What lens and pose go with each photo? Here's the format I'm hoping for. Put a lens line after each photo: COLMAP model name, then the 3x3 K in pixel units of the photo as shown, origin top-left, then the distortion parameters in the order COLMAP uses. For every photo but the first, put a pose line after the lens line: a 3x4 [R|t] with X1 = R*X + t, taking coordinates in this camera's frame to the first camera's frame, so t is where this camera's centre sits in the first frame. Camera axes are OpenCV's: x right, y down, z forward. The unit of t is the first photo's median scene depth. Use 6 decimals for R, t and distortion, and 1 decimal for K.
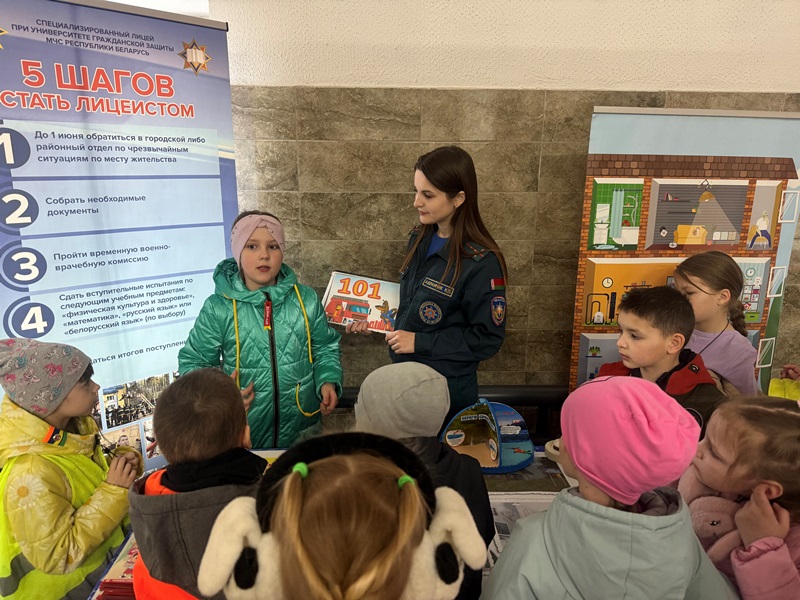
lens RADIAL K [[559.7, 0, 400.0], [0, 559.7, 300.0], [0, 0, 1]] dist [-0.049432, 0.010301]
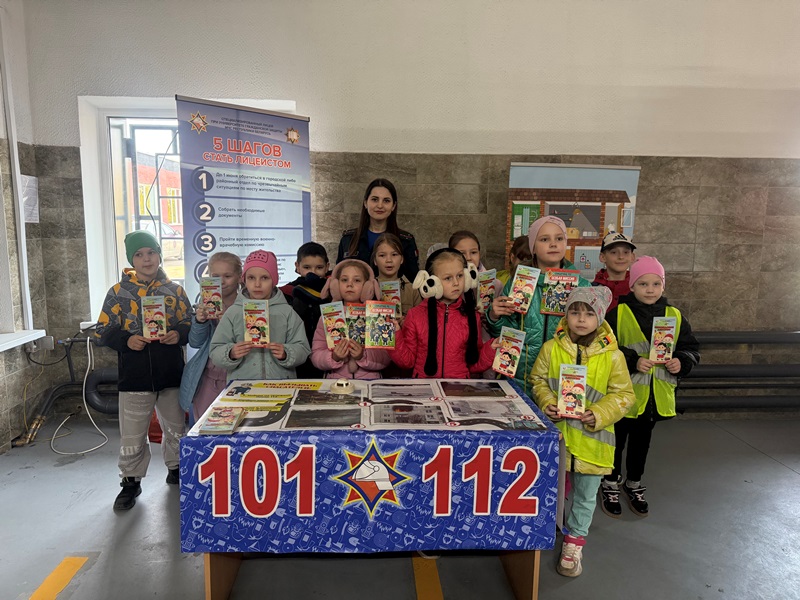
lens RADIAL K [[559.7, 0, 400.0], [0, 559.7, 300.0], [0, 0, 1]] dist [-0.049432, 0.010301]
pose [[0.999981, 0.000917, 0.006022, -0.027748], [-0.000240, 0.993757, -0.111563, 0.302890], [-0.006086, 0.111559, 0.993739, -0.767415]]
